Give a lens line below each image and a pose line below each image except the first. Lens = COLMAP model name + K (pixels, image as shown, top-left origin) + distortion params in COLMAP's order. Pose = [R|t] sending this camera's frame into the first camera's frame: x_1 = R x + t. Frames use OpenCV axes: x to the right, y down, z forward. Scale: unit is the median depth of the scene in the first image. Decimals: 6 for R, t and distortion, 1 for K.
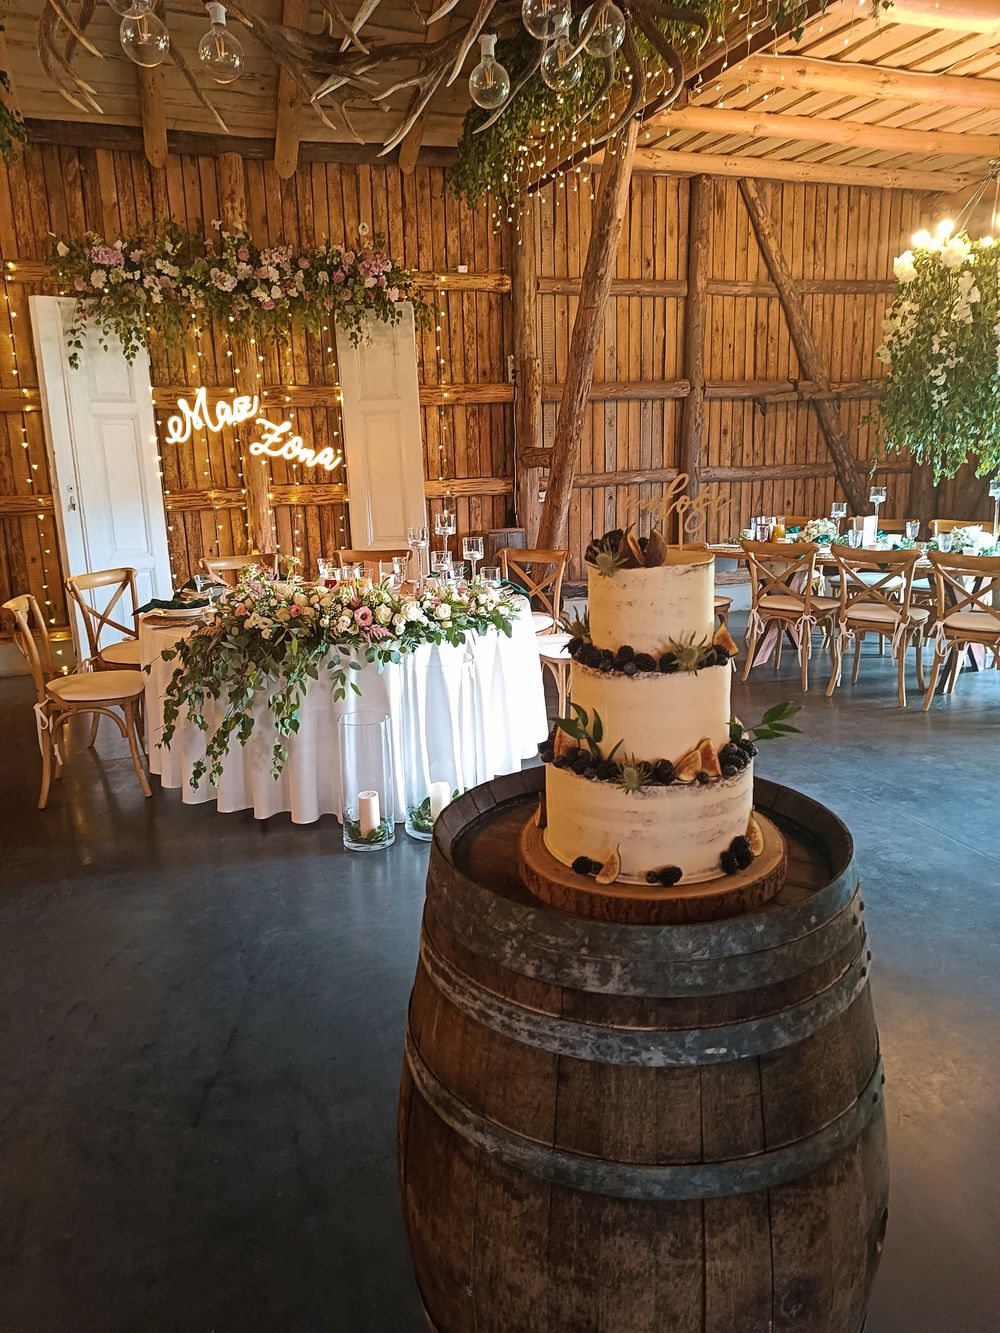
lens RADIAL K [[1032.8, 0, 500.0], [0, 1032.8, 666.5], [0, 0, 1]] dist [0.061369, -0.060463]
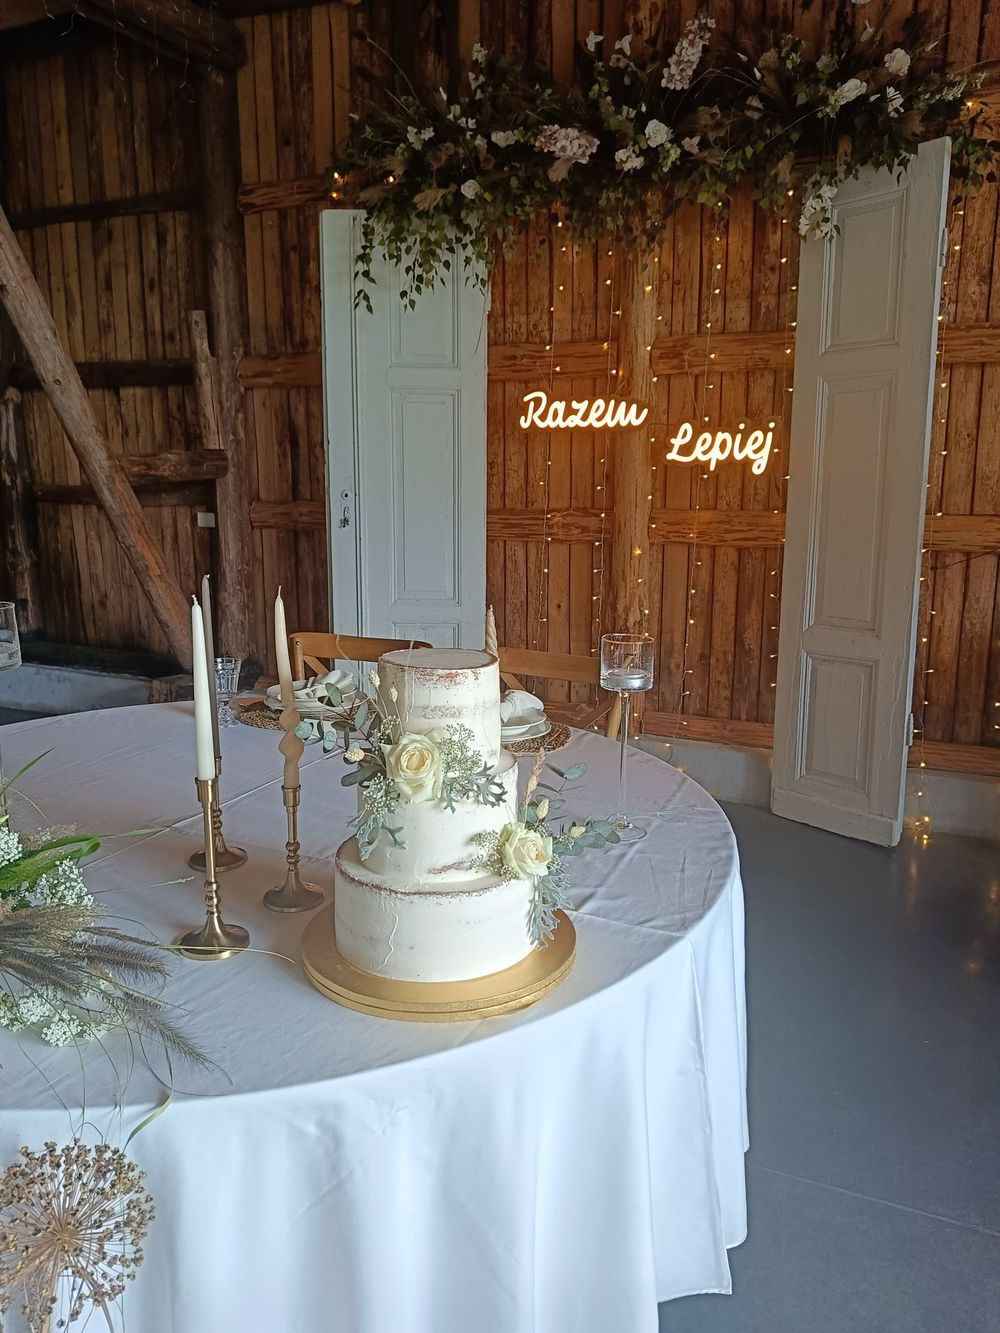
lens RADIAL K [[1032.8, 0, 500.0], [0, 1032.8, 666.5], [0, 0, 1]] dist [0.061369, -0.060463]
pose [[0.716838, 0.151572, -0.680565, 0.119227], [-0.183672, 0.982660, 0.025391, -0.080686], [0.672612, 0.106799, 0.732247, 0.495024]]
